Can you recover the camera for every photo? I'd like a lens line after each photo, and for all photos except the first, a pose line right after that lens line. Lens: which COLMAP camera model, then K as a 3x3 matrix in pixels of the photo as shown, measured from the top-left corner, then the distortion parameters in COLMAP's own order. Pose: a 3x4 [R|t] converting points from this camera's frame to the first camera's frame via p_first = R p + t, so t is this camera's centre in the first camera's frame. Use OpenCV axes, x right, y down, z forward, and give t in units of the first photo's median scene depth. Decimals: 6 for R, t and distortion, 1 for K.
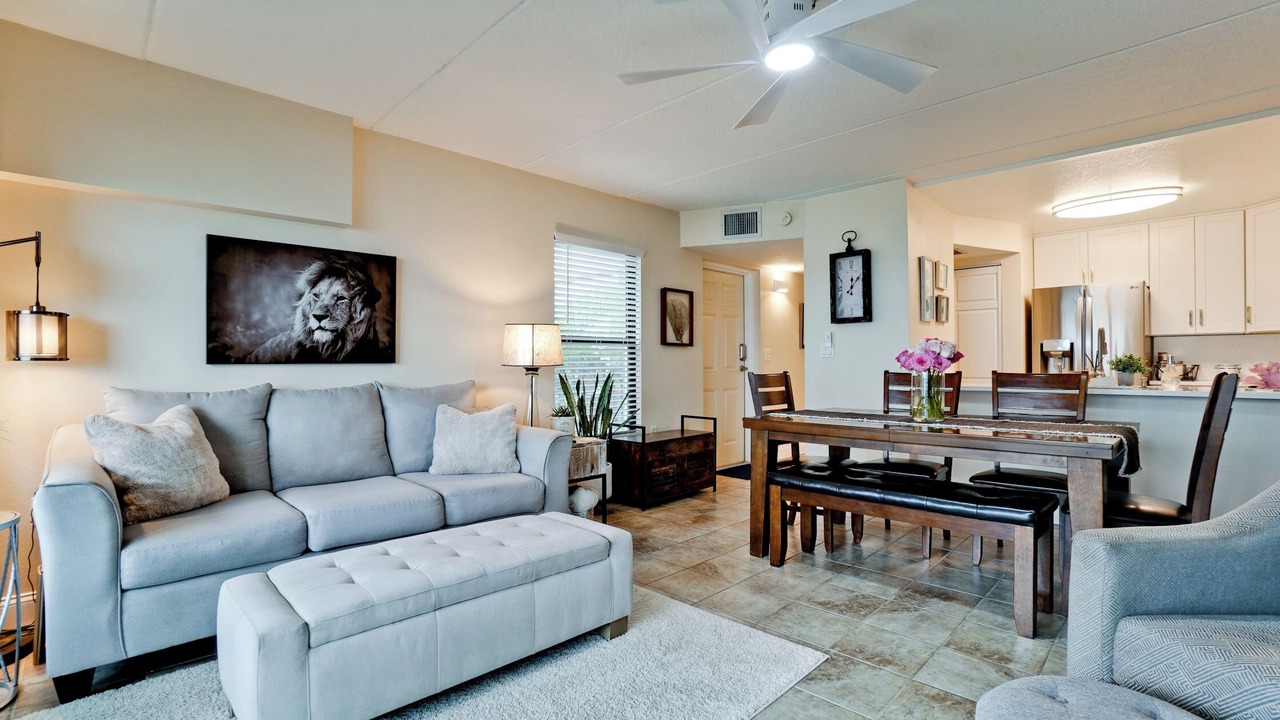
lens RADIAL K [[589.8, 0, 626.1], [0, 589.8, 362.1], [0, 0, 1]] dist [-0.055781, 0.023958]
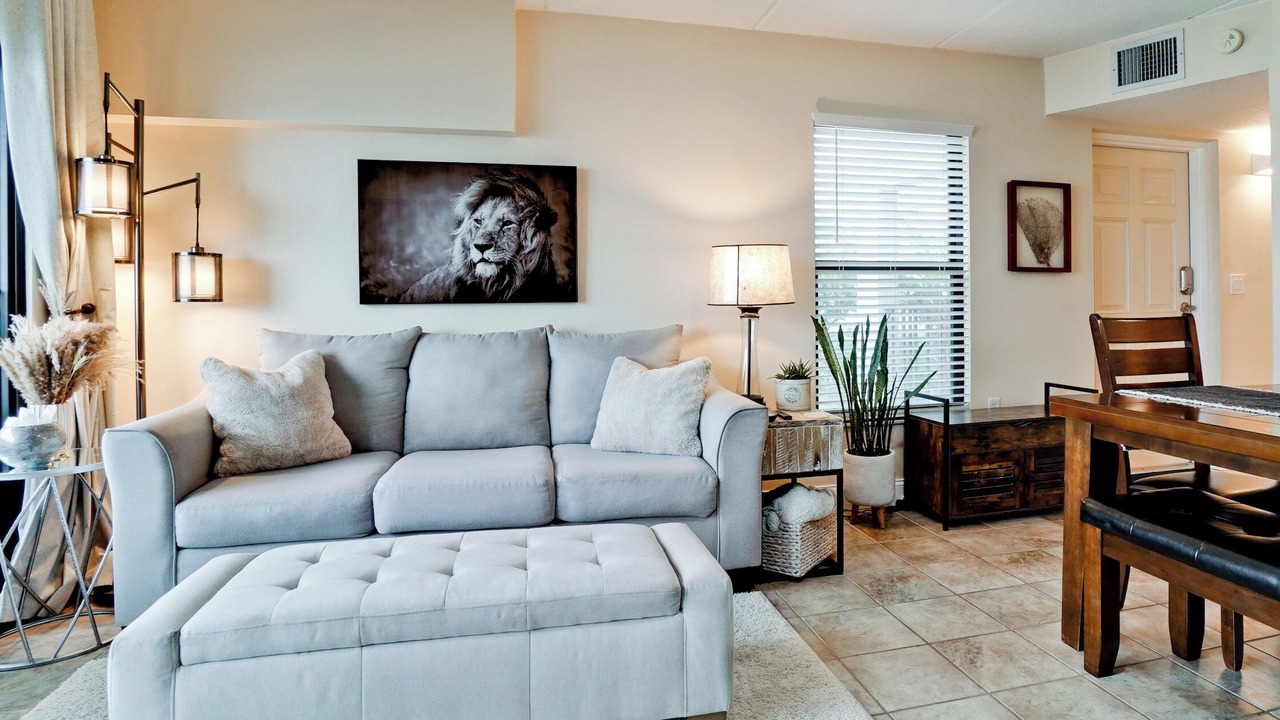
lens RADIAL K [[756.8, 0, 639.1], [0, 756.8, 304.5], [0, 0, 1]] dist [-0.057163, 0.022428]
pose [[0.868162, -0.003590, -0.496268, 0.201779], [0.006862, 0.999965, 0.004770, 0.000812], [0.496233, -0.007547, 0.868156, 0.177421]]
